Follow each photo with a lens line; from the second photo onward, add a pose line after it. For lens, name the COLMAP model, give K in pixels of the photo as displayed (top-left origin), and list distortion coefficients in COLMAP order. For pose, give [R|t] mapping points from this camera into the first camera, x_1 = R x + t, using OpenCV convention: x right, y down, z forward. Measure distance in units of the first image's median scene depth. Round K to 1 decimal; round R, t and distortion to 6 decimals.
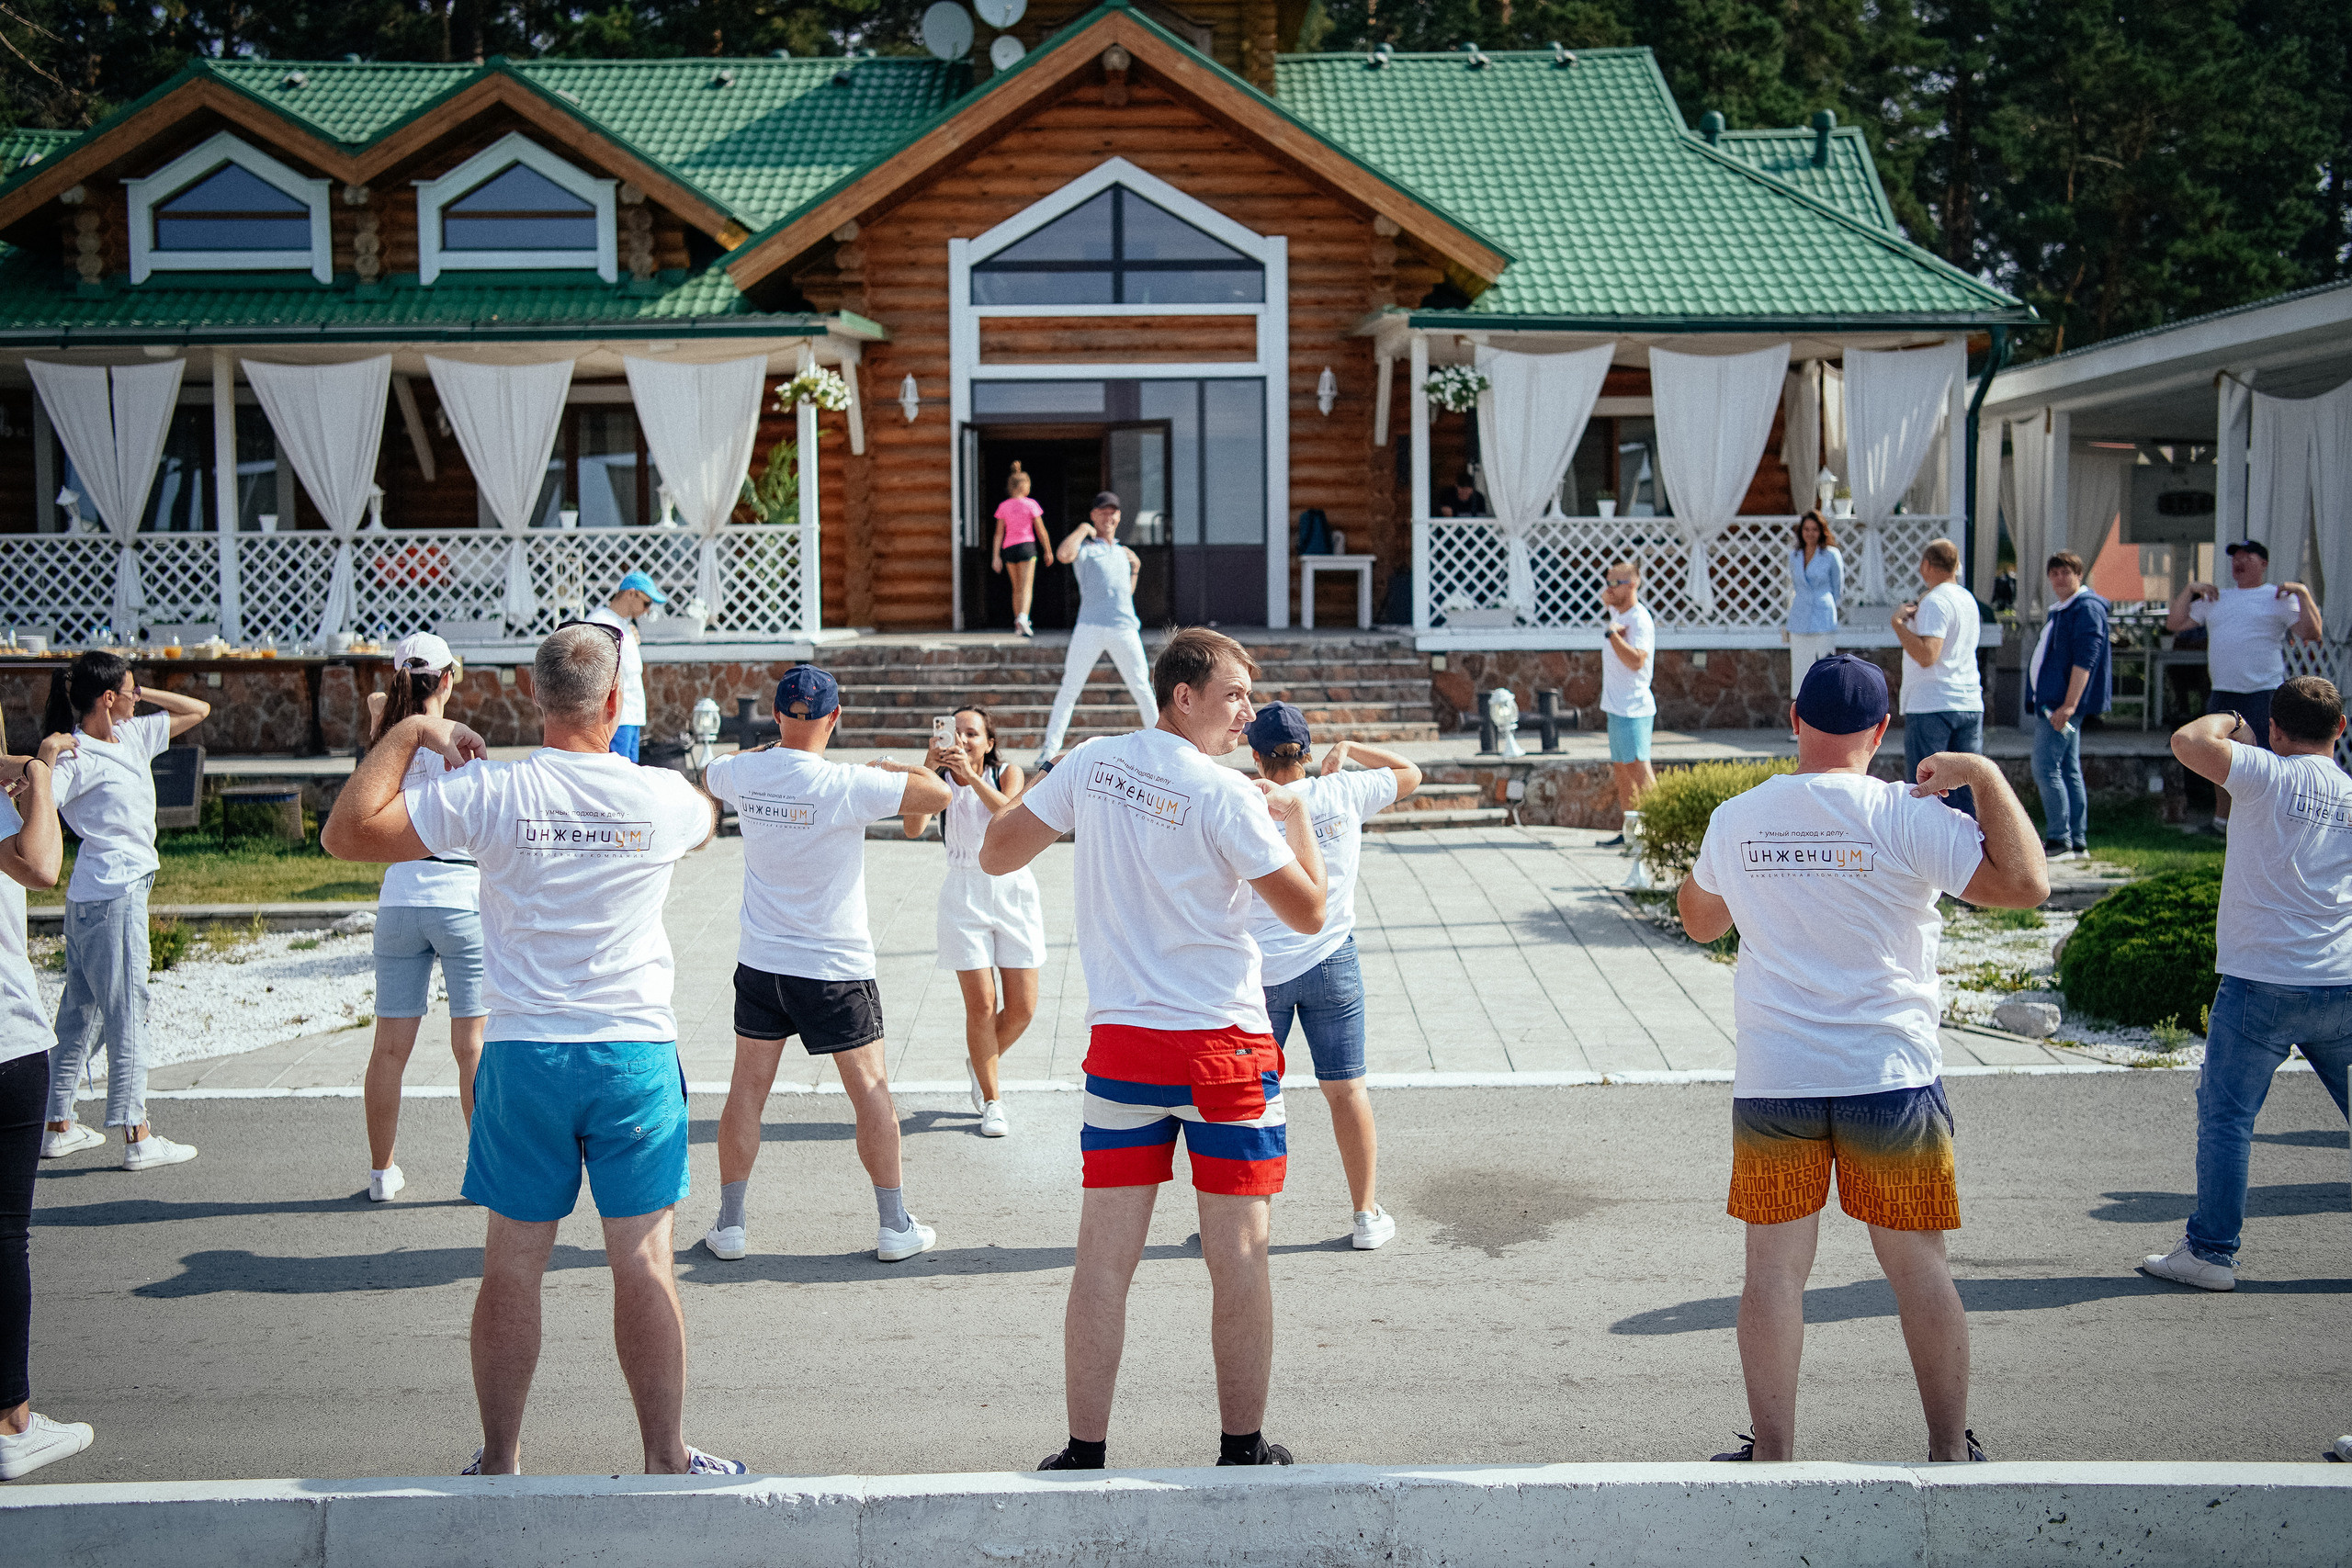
lens RADIAL K [[2427.0, 0, 1178.6], [0, 2427.0, 797.7], [0, 0, 1]] dist [0.004256, 0.000000]
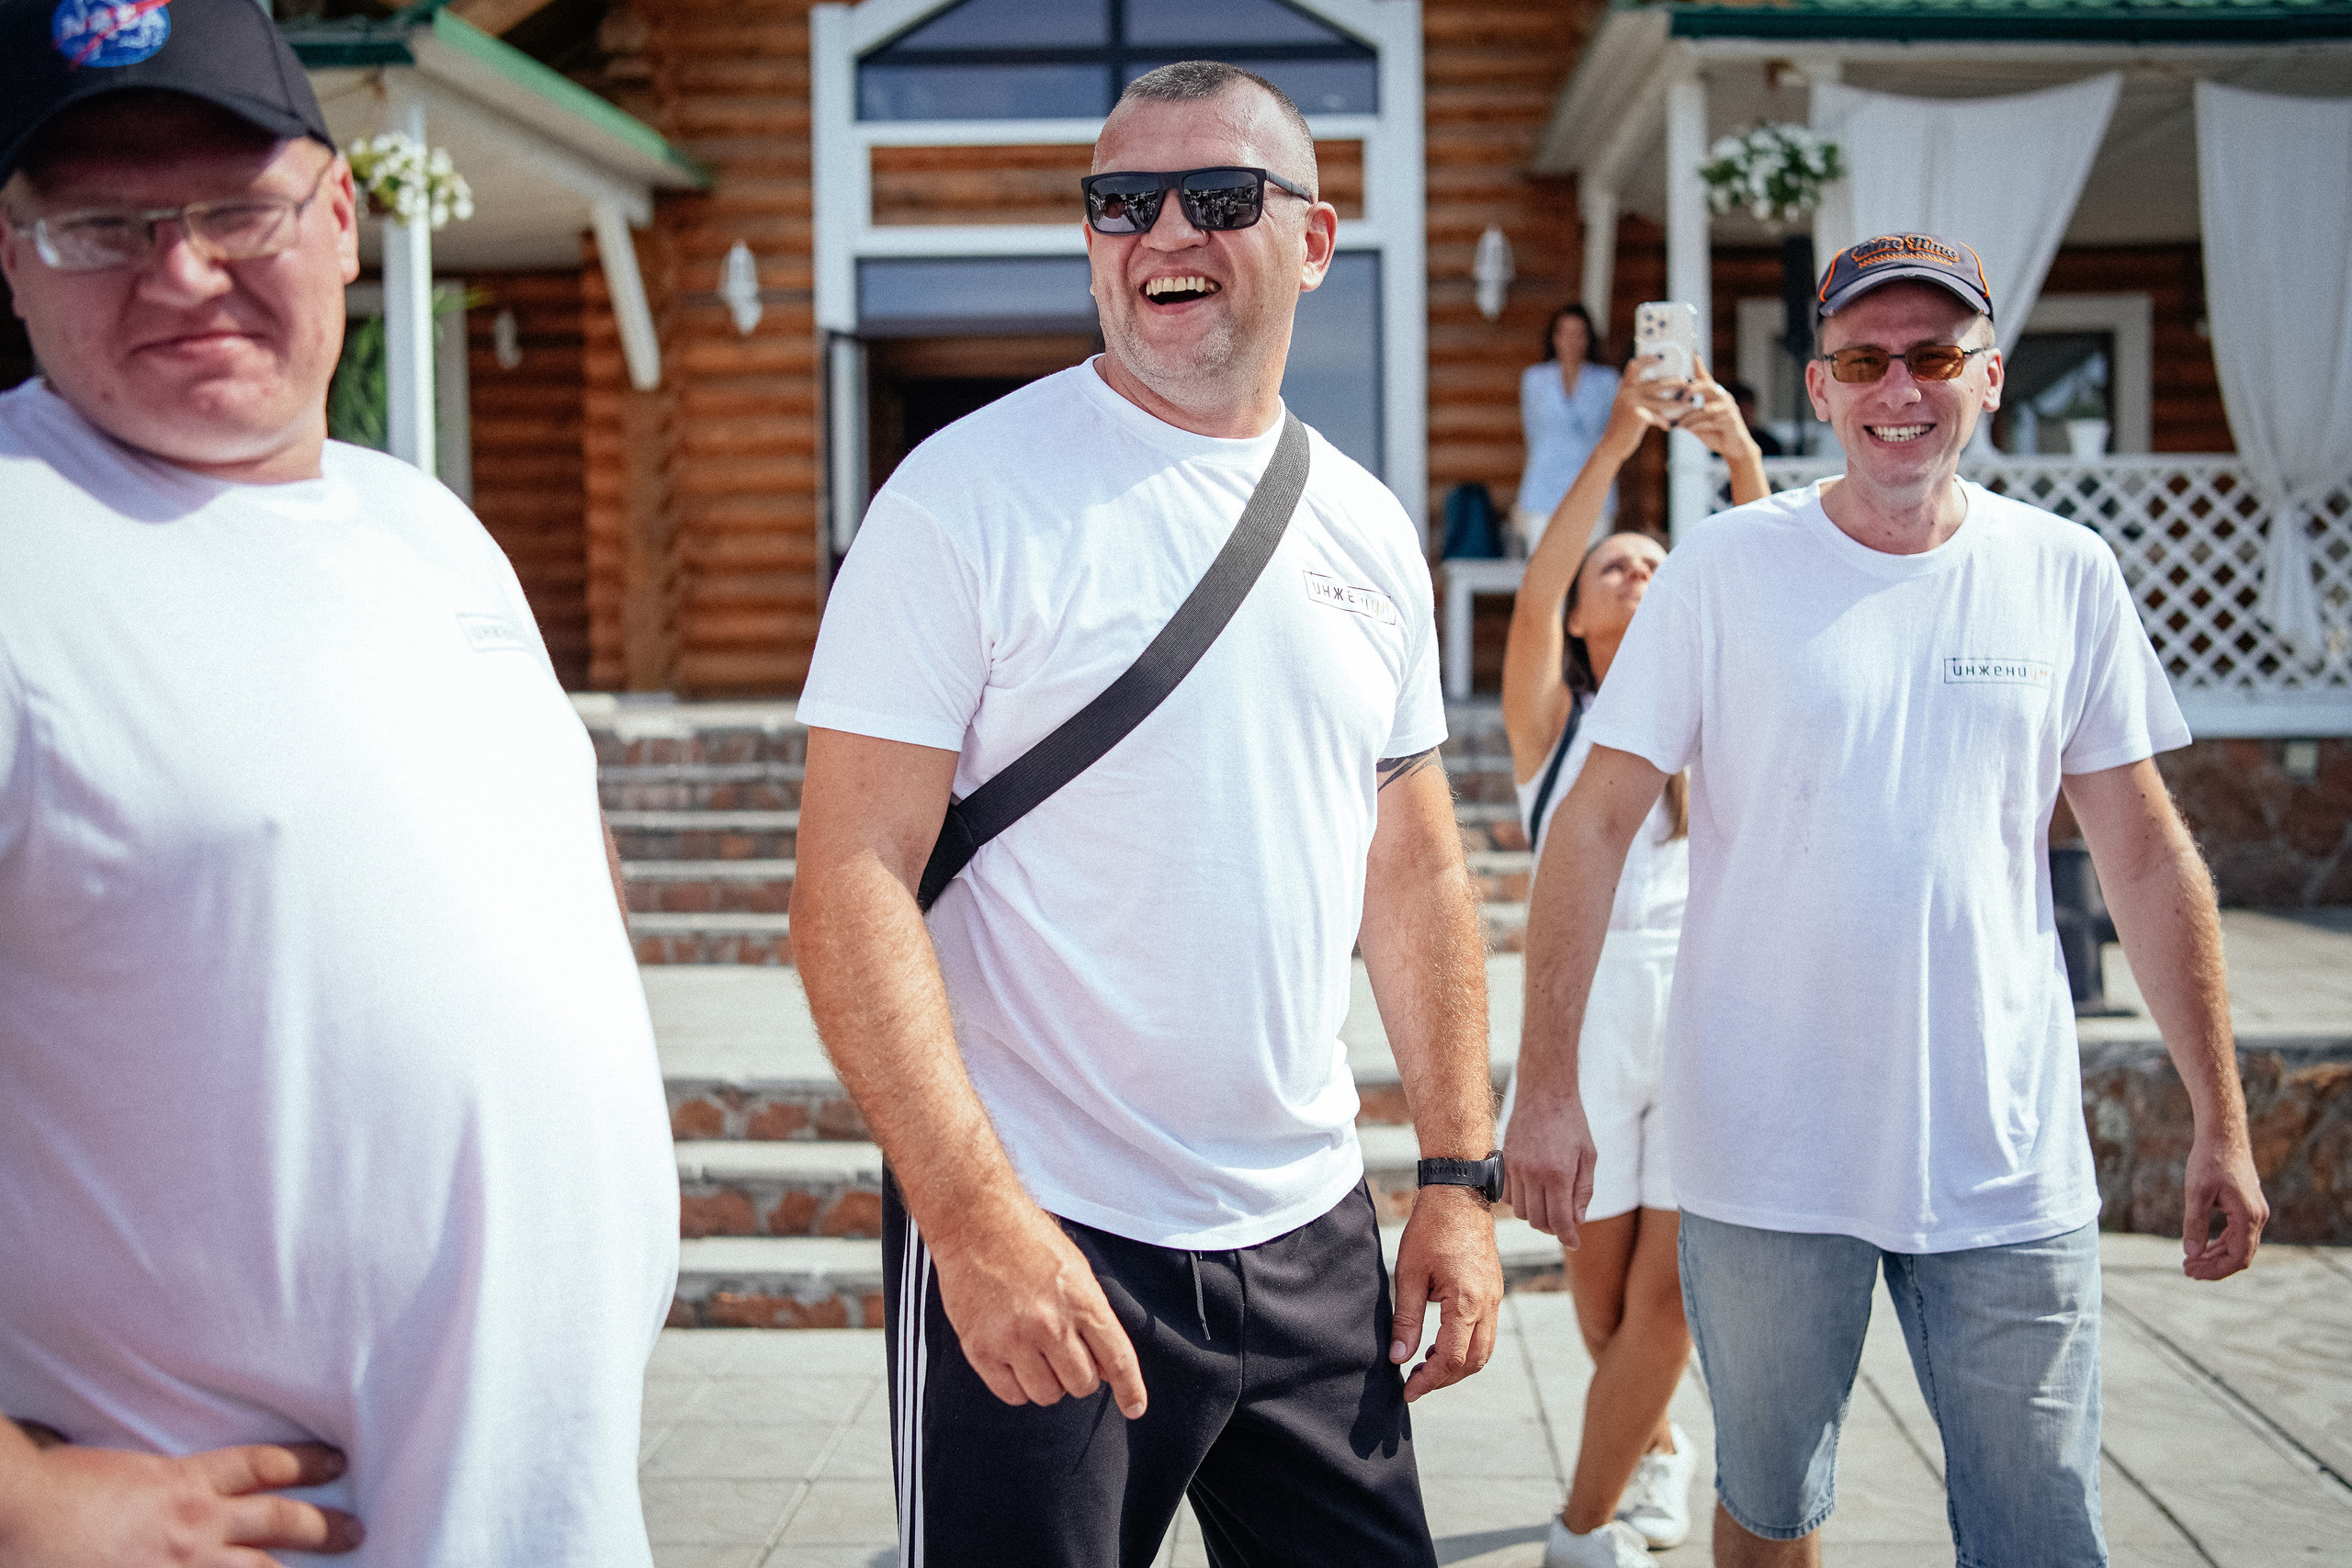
lens RADIAL K [[2427.0, 0, 1169.6], [0, 2427.0, 791.3], [0, 0, 1]] dist [0.004256, 0.000000]
pose [[0.996913, 0.000856, -0.078506, 0.036147], [-0.004120, 0.999133, -0.041423, -0.031075], [0.078403, 0.041618, 0.996053, 0.532419]]
